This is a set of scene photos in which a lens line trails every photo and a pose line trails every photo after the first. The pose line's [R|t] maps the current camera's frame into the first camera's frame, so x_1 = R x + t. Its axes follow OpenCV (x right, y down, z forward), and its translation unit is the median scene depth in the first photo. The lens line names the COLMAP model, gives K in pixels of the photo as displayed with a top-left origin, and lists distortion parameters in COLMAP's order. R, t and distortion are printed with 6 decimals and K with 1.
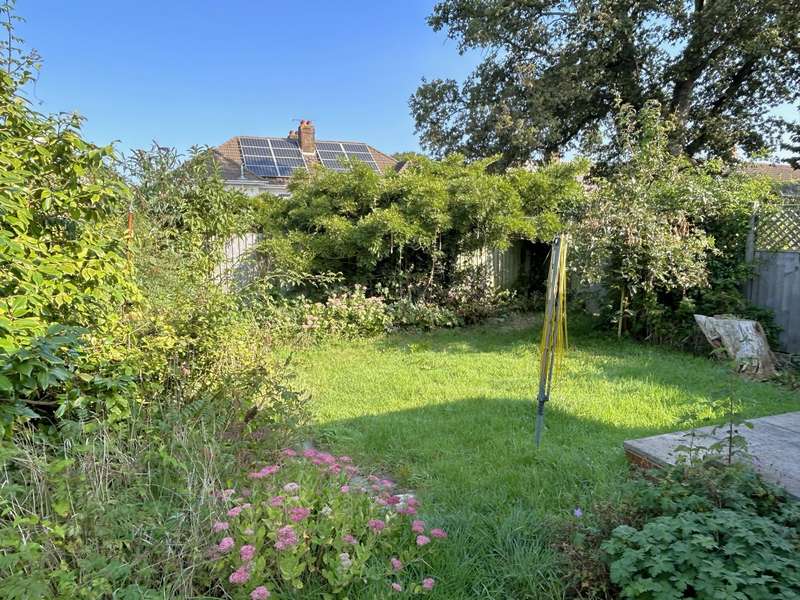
lens RADIAL K [[514.0, 0, 399.9], [0, 514.0, 297.9], [0, 0, 1]] dist [-0.004496, -0.009776]
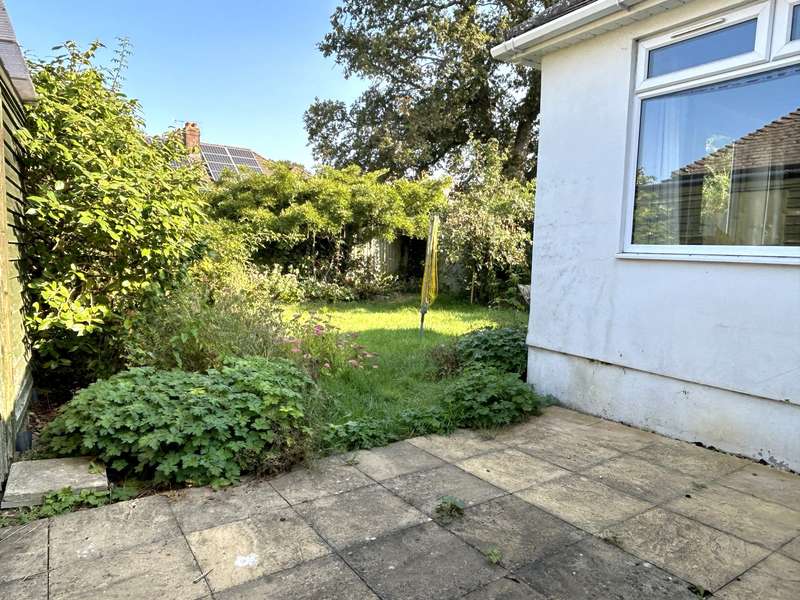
lens RADIAL K [[514.0, 0, 398.9], [0, 514.0, 299.8], [0, 0, 1]] dist [-0.004496, -0.009776]
pose [[0.969927, 0.009865, 0.243195, -0.081095], [-0.005150, 0.999786, -0.020014, 0.071130], [-0.243340, 0.018160, 0.969771, -0.237061]]
